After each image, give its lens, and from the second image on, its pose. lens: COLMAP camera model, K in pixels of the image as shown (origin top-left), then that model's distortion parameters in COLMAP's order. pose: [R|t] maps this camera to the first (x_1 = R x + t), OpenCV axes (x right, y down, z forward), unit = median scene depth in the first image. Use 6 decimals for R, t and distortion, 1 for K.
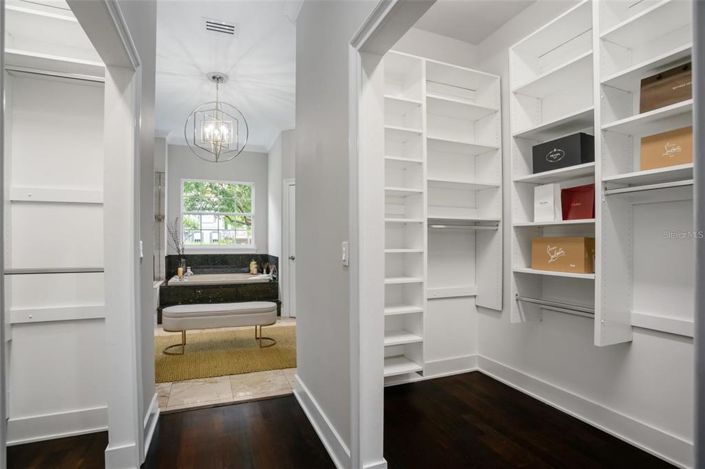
lens RADIAL K [[344.6, 0, 347.9], [0, 344.6, 240.0], [0, 0, 1]] dist [-0.069382, 0.026169]
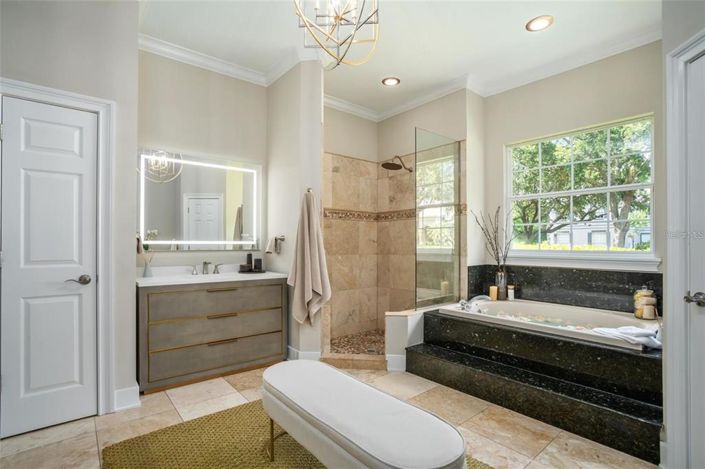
lens RADIAL K [[347.1, 0, 353.9], [0, 347.1, 244.2], [0, 0, 1]] dist [-0.056467, 0.026756]
pose [[0.306073, -0.002241, -0.952005, 0.027393], [0.005989, 0.999982, -0.000429, 0.003782], [0.951989, -0.005570, 0.306081, 0.590566]]
